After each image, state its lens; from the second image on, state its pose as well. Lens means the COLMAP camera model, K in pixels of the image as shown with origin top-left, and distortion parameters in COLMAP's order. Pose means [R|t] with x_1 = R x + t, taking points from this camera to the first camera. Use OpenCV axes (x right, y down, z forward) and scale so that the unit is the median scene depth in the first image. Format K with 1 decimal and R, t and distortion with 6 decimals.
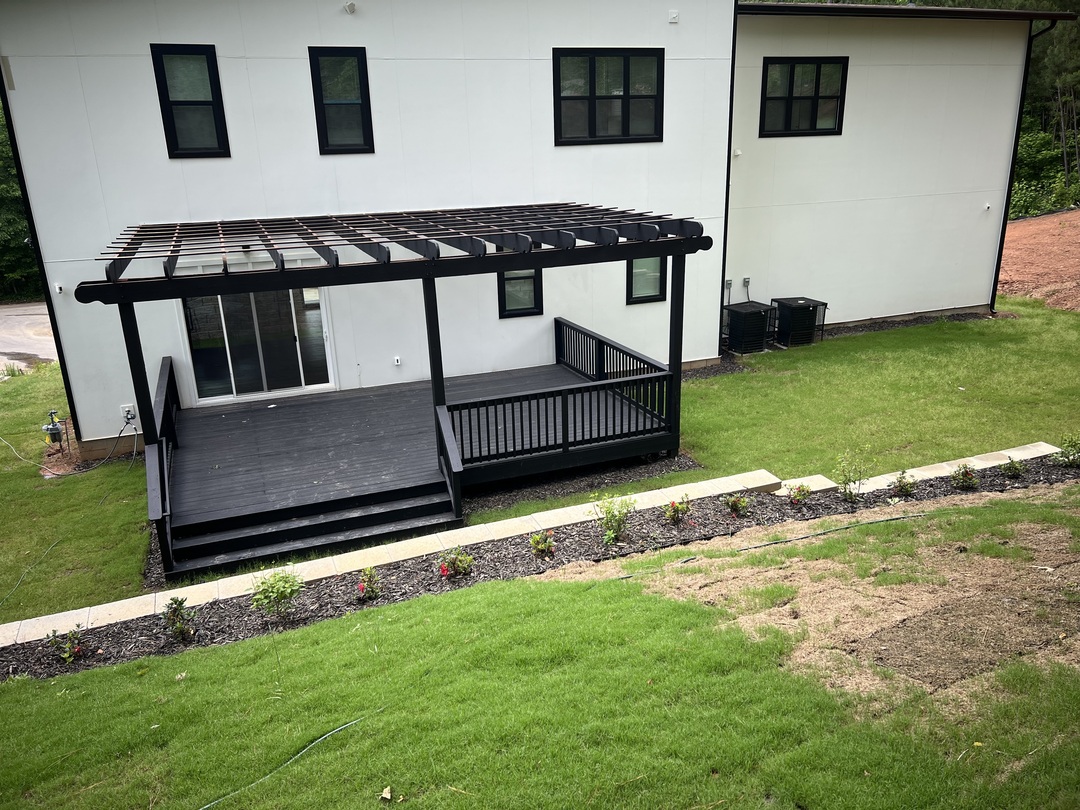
lens RADIAL K [[816.2, 0, 540.0], [0, 816.2, 405.0], [0, 0, 1]] dist [0.025219, -0.010778]
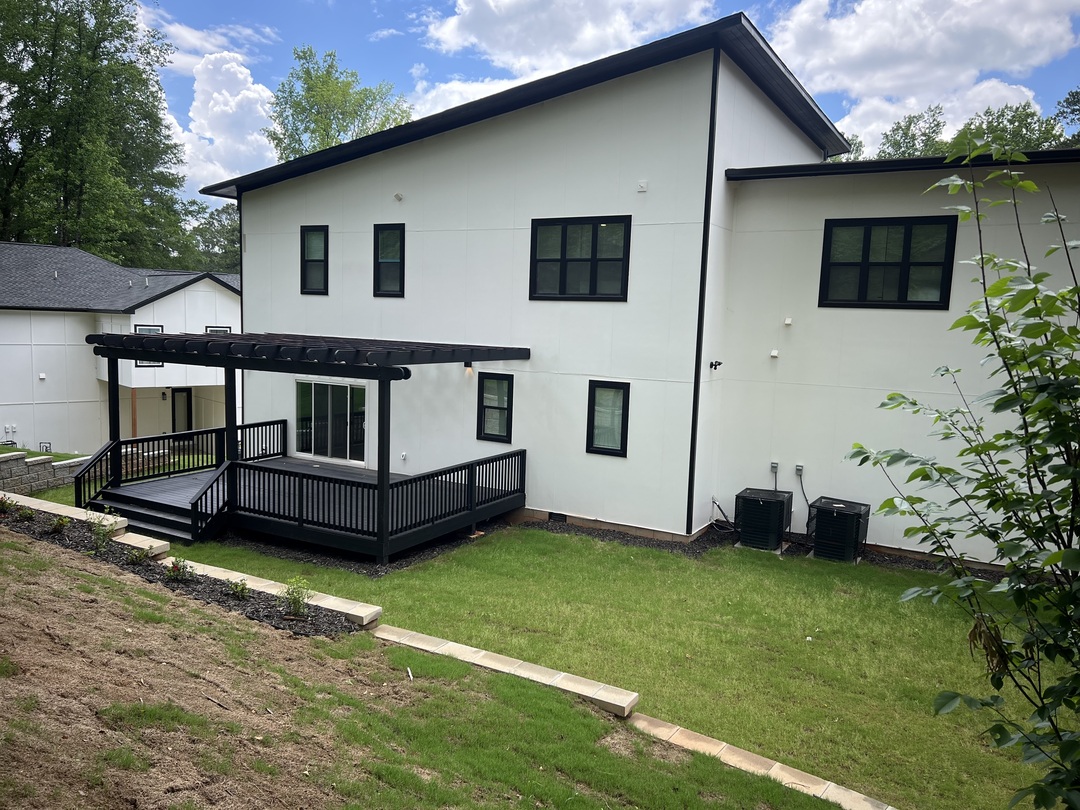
lens RADIAL K [[825.5, 0, 540.0], [0, 825.5, 405.0], [0, 0, 1]] dist [0.032164, -0.001771]
pose [[0.641125, 0.137798, -0.754964, 0.910661], [-0.282614, 0.957007, -0.065323, -0.106746], [0.713504, 0.255243, 0.652505, 0.301570]]
